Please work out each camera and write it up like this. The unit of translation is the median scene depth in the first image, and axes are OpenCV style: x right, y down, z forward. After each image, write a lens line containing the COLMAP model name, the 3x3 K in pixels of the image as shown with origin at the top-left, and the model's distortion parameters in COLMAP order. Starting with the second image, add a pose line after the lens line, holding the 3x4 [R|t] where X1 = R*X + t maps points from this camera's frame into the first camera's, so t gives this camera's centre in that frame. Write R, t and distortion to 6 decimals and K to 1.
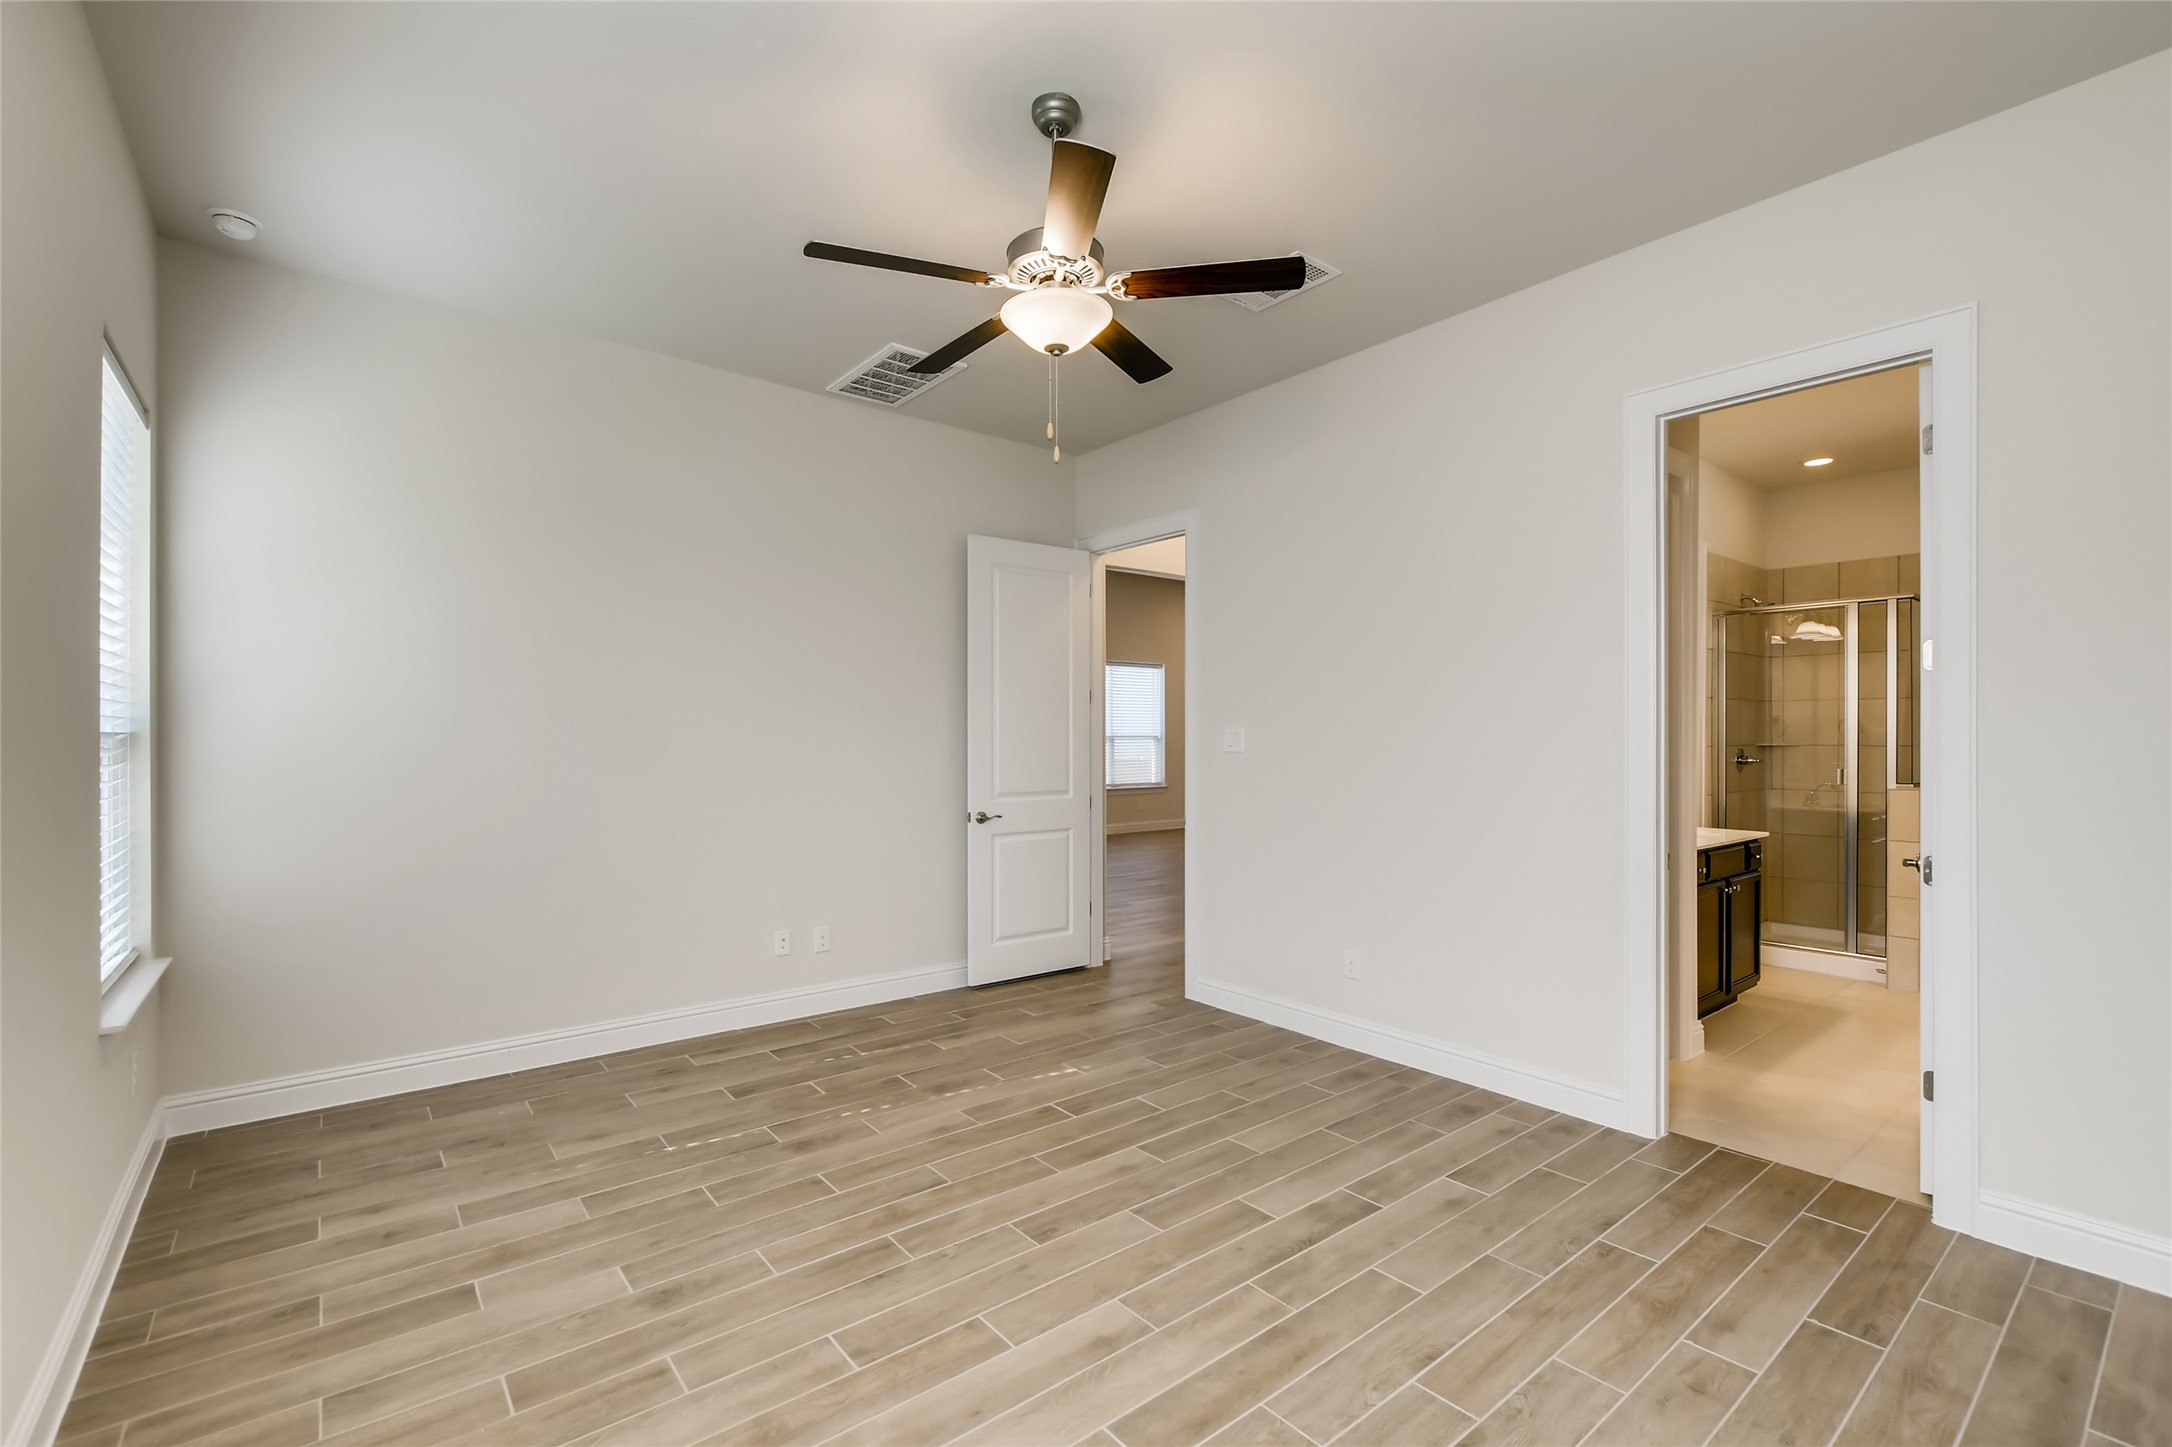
lens RADIAL K [[957.9, 0, 1087.2], [0, 957.9, 743.0], [0, 0, 1]] dist [-0.012865, -0.000316]
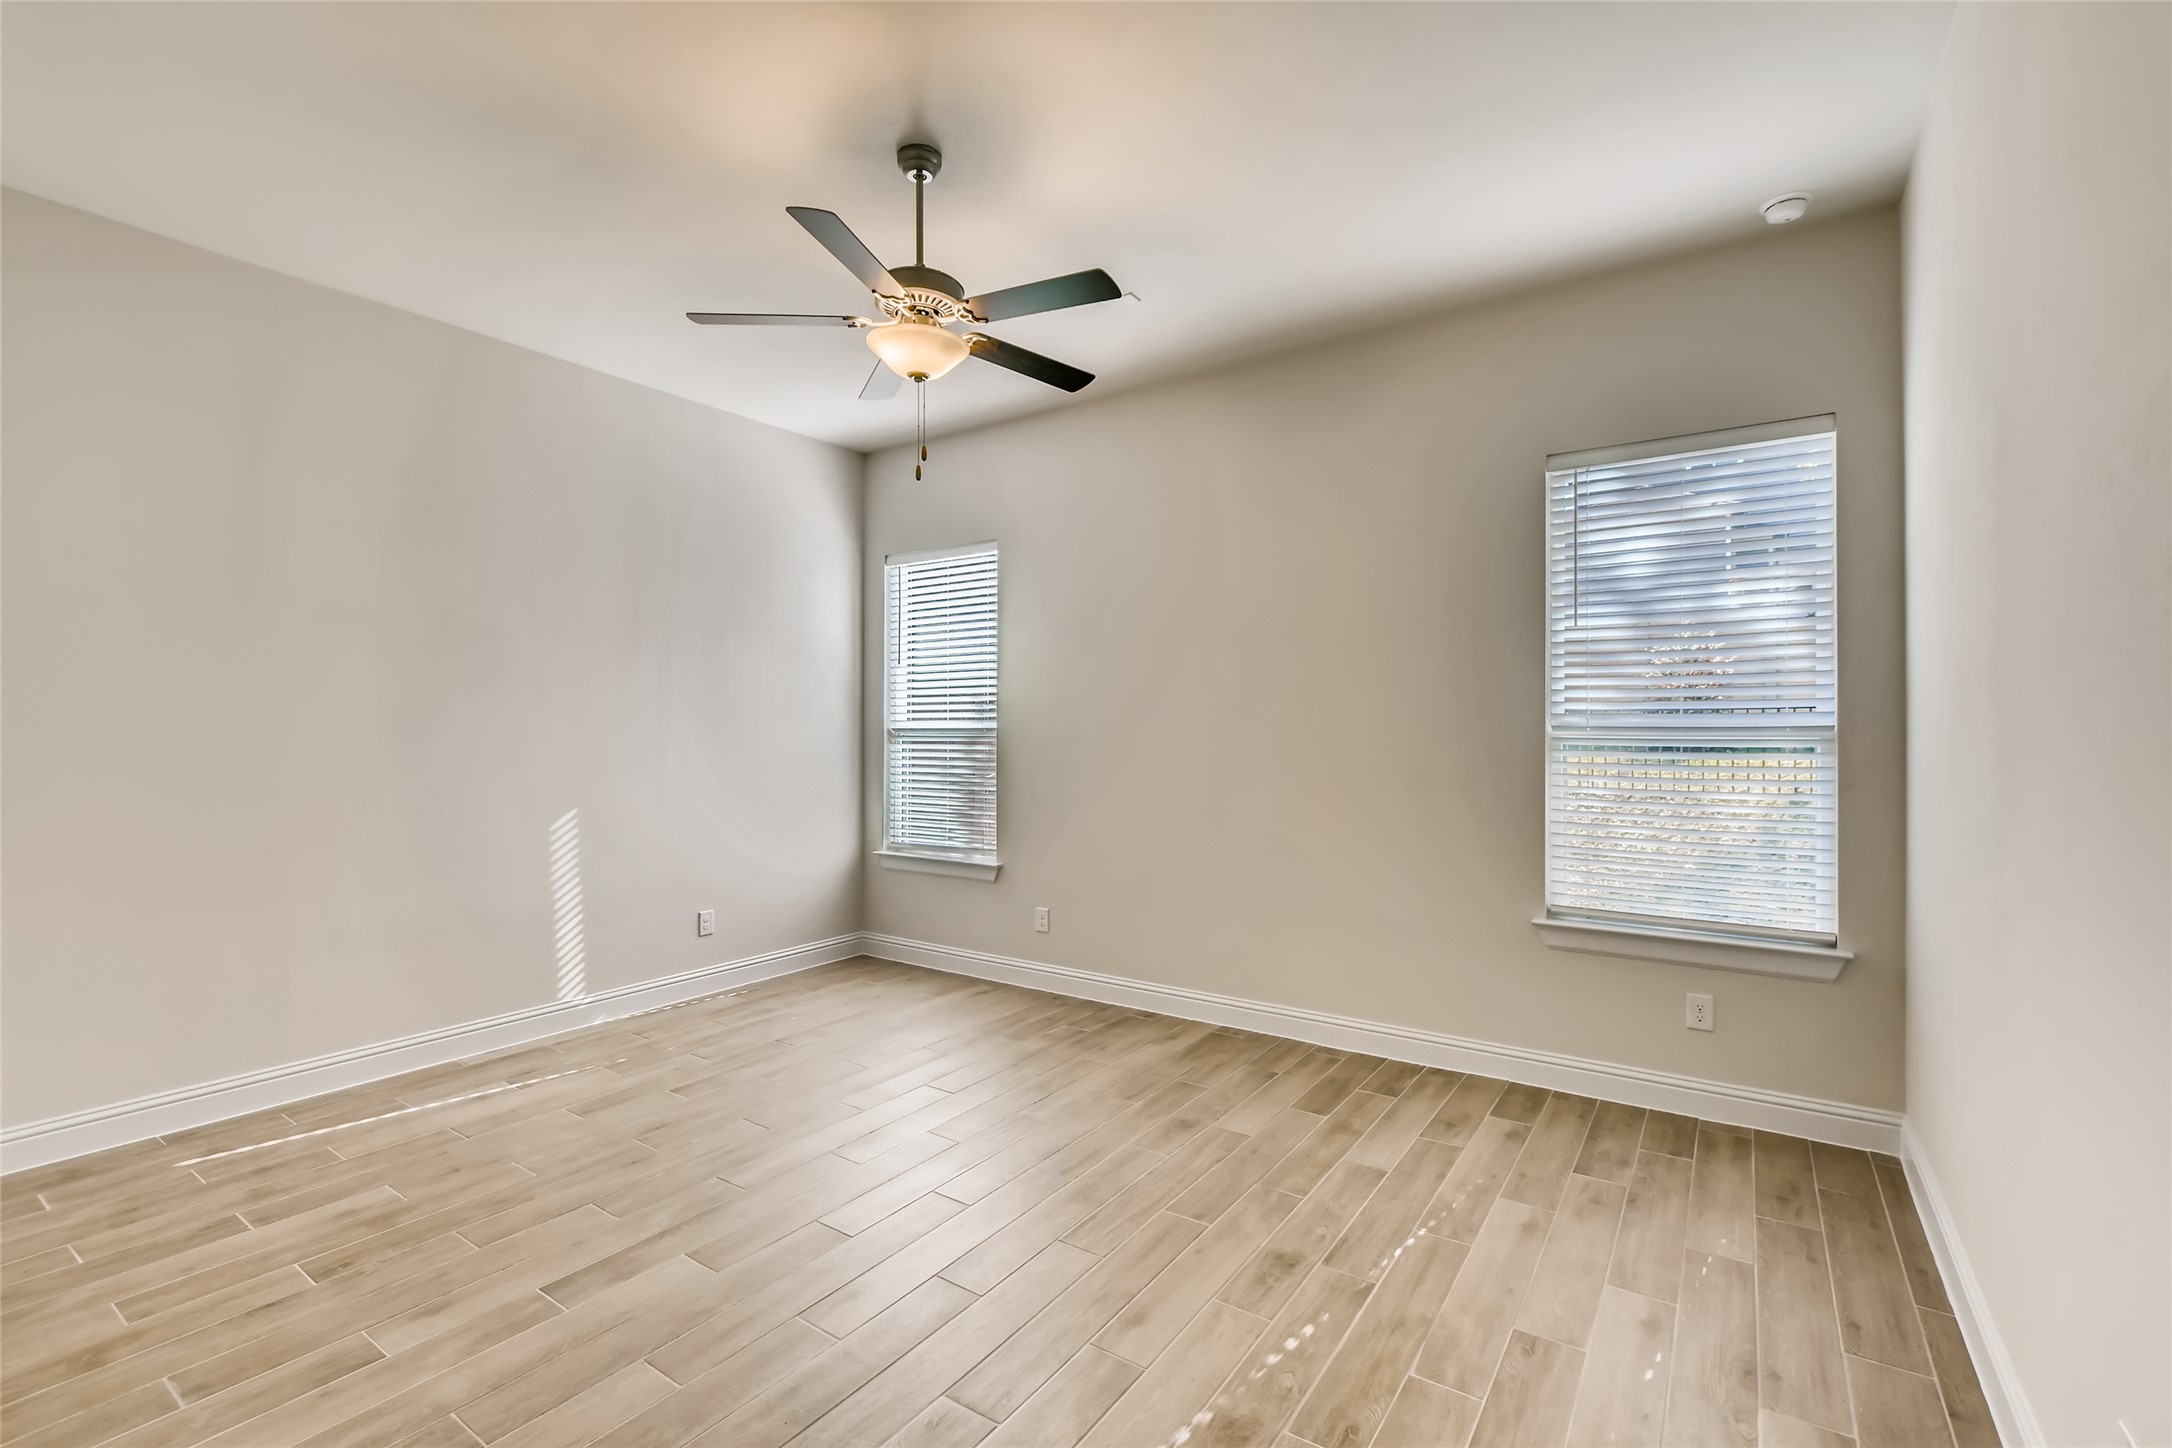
lens RADIAL K [[957.9, 0, 1087.2], [0, 957.9, 743.5], [0, 0, 1]] dist [-0.012865, -0.000316]
pose [[-0.960591, 0.002403, -0.277954, 0.078697], [-0.003239, 0.999798, 0.019835, -0.012043], [0.277946, 0.019954, -0.960389, 1.976111]]
